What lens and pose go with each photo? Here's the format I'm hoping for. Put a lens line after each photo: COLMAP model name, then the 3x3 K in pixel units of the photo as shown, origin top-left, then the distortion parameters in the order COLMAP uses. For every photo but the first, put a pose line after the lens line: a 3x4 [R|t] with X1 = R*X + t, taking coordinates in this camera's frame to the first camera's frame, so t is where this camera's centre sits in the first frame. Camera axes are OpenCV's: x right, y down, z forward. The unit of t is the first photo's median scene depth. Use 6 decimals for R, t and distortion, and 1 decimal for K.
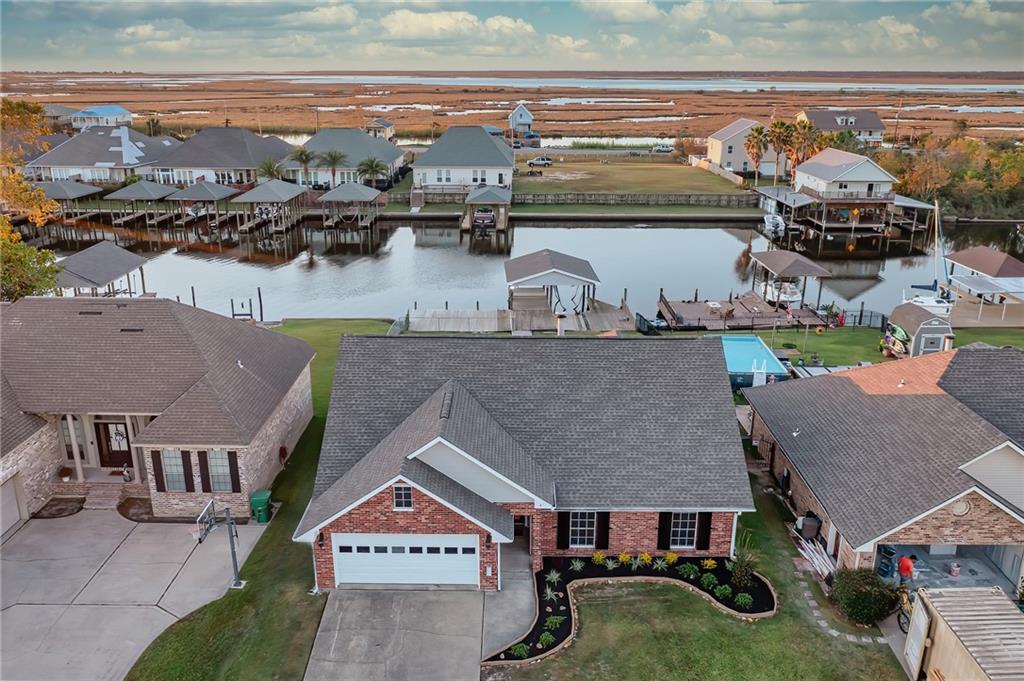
lens RADIAL K [[816.0, 0, 512.0], [0, 816.0, 340.5], [0, 0, 1]] dist [-0.011723, 0.005311]
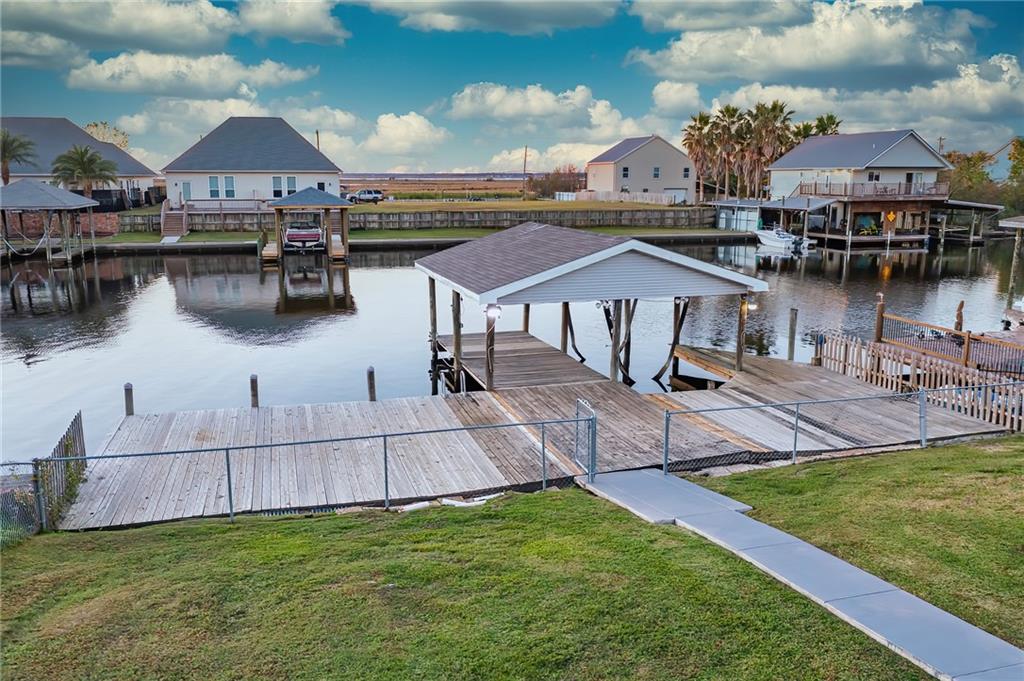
lens RADIAL K [[816.0, 0, 512.0], [0, 816.0, 340.5], [0, 0, 1]] dist [-0.011723, 0.005311]
pose [[0.966226, -0.053906, 0.251996, -0.036342], [0.082779, 0.990977, -0.105411, -0.014268], [-0.244041, 0.122711, 0.961970, 0.407119]]
